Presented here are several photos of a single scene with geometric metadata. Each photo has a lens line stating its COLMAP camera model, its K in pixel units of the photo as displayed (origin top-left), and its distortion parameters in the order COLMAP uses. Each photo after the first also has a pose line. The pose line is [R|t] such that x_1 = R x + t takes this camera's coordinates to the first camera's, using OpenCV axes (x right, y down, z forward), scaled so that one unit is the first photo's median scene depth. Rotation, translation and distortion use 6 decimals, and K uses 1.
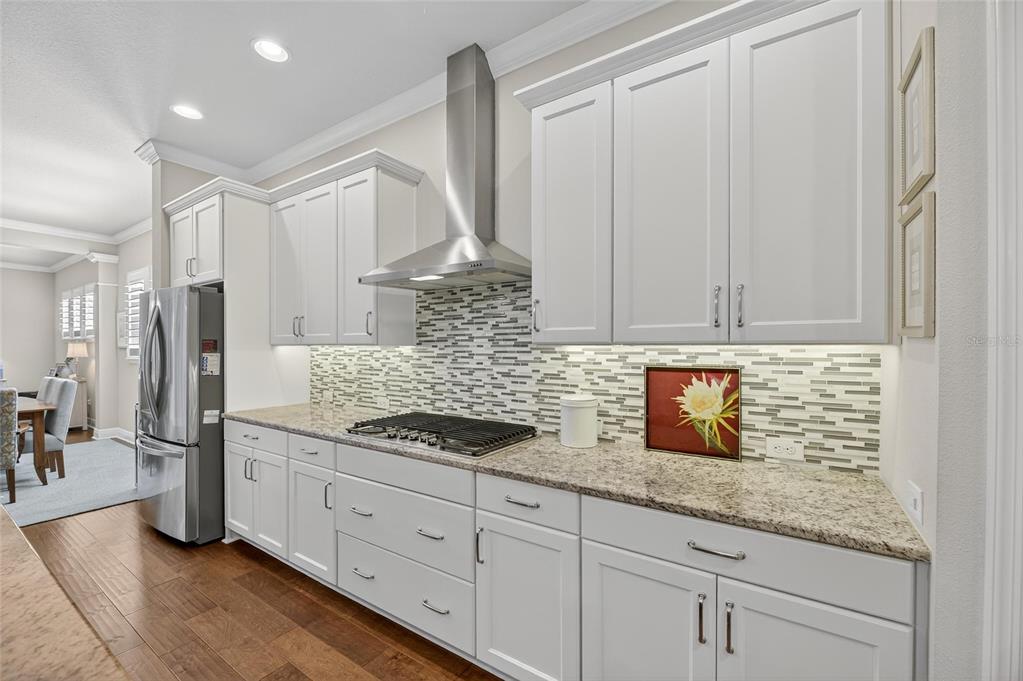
lens RADIAL K [[412.7, 0, 514.7], [0, 412.7, 347.5], [0, 0, 1]] dist [0.002842, -0.004323]
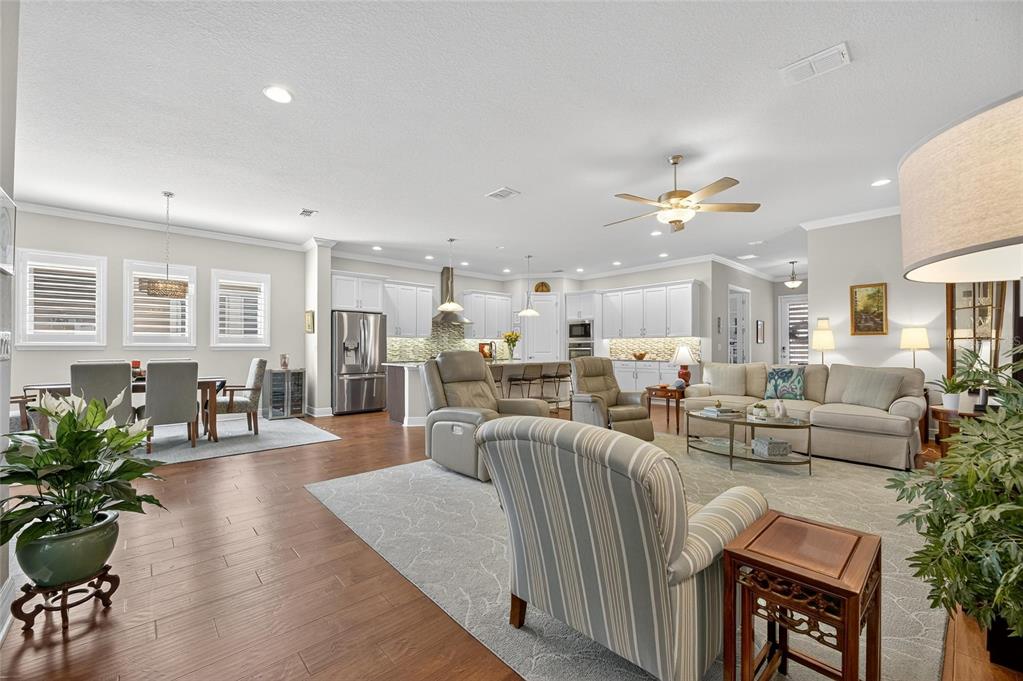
lens RADIAL K [[412.7, 0, 514.7], [0, 412.7, 347.5], [0, 0, 1]] dist [0.002842, -0.004323]
pose [[0.244492, 0.001611, 0.969650, -3.668524], [0.003999, 0.999988, -0.002670, 0.089530], [-0.969643, 0.004530, 0.244482, -0.587280]]
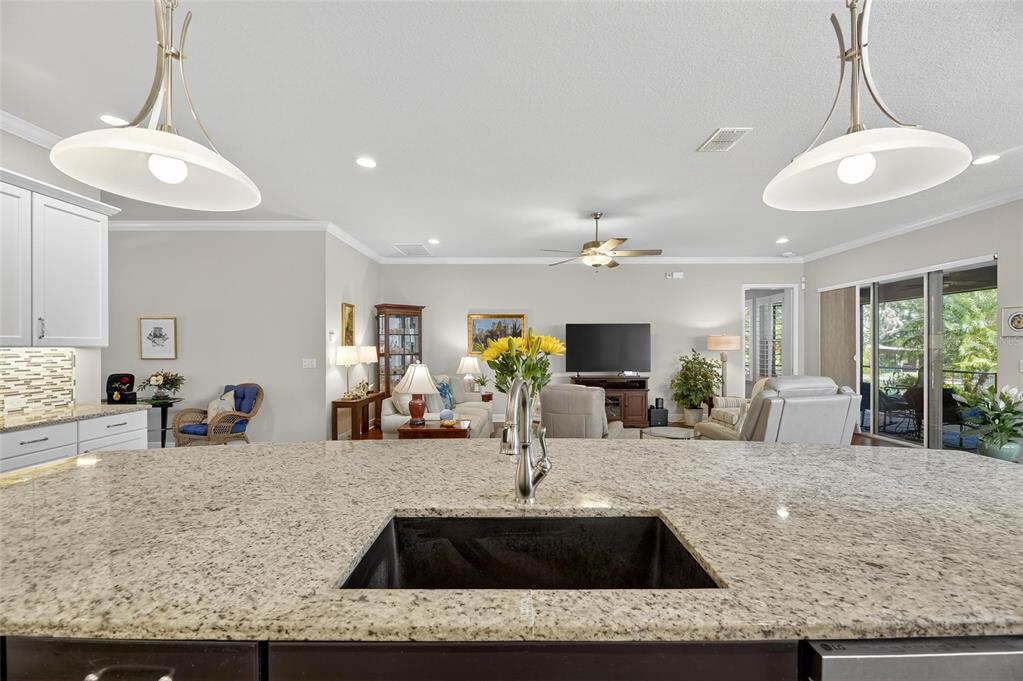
lens RADIAL K [[412.7, 0, 514.7], [0, 412.7, 347.5], [0, 0, 1]] dist [0.002842, -0.004323]
pose [[-0.840322, 0.000971, -0.542086, -0.451784], [0.000517, 0.999999, 0.000989, -0.000951], [0.542087, 0.000550, -0.840322, 0.706201]]
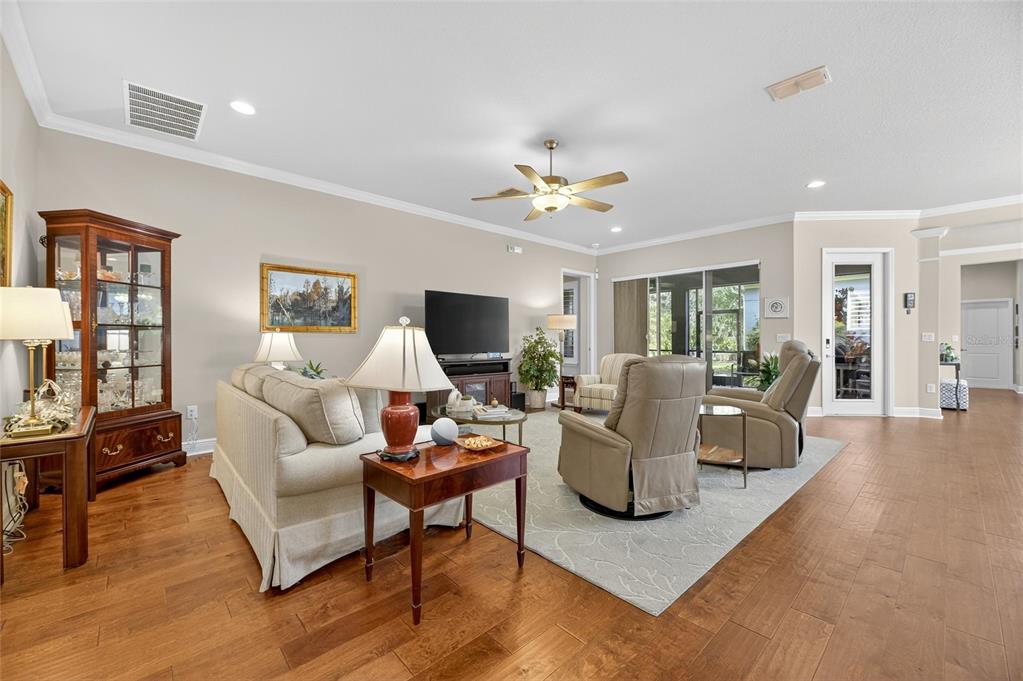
lens RADIAL K [[409.3, 0, 511.5], [0, 409.3, 340.5], [0, 0, 1]] dist [0.002267, -0.004972]
pose [[-0.244565, 0.000843, -0.969632, -0.347594], [-0.001183, 0.999999, 0.001168, 0.096137], [0.969632, 0.001433, -0.244564, -0.568333]]
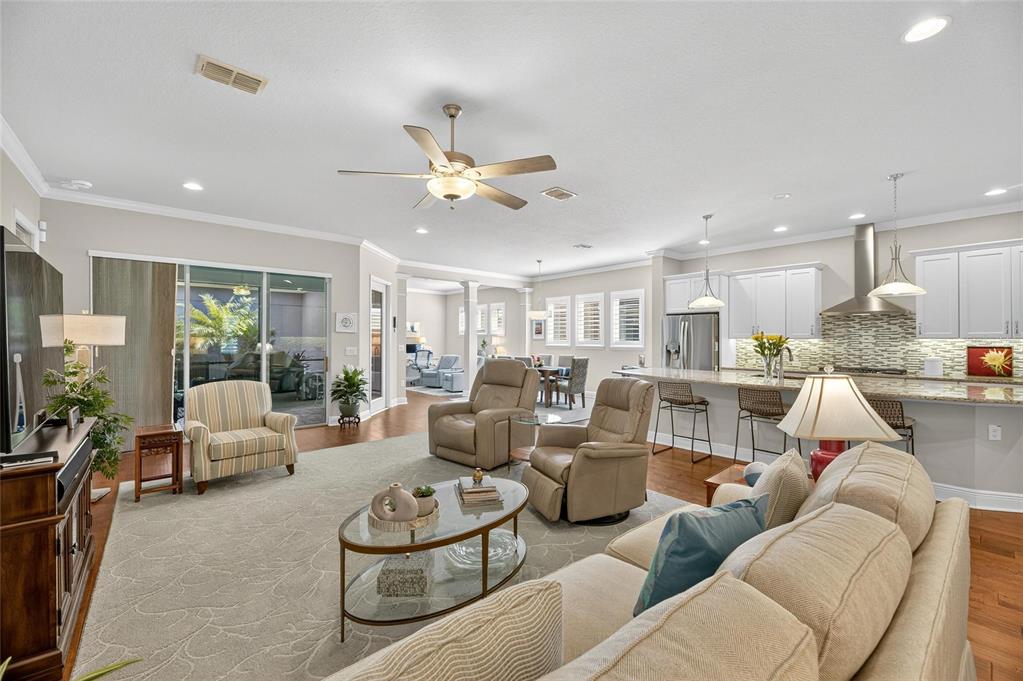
lens RADIAL K [[412.3, 0, 509.8], [0, 412.3, 338.2], [0, 0, 1]] dist [0.002212, -0.004206]
pose [[0.961261, 0.000184, -0.275641, -1.426276], [-0.001190, 0.999993, -0.003483, 0.002005], [0.275639, 0.003676, 0.961254, -1.907599]]
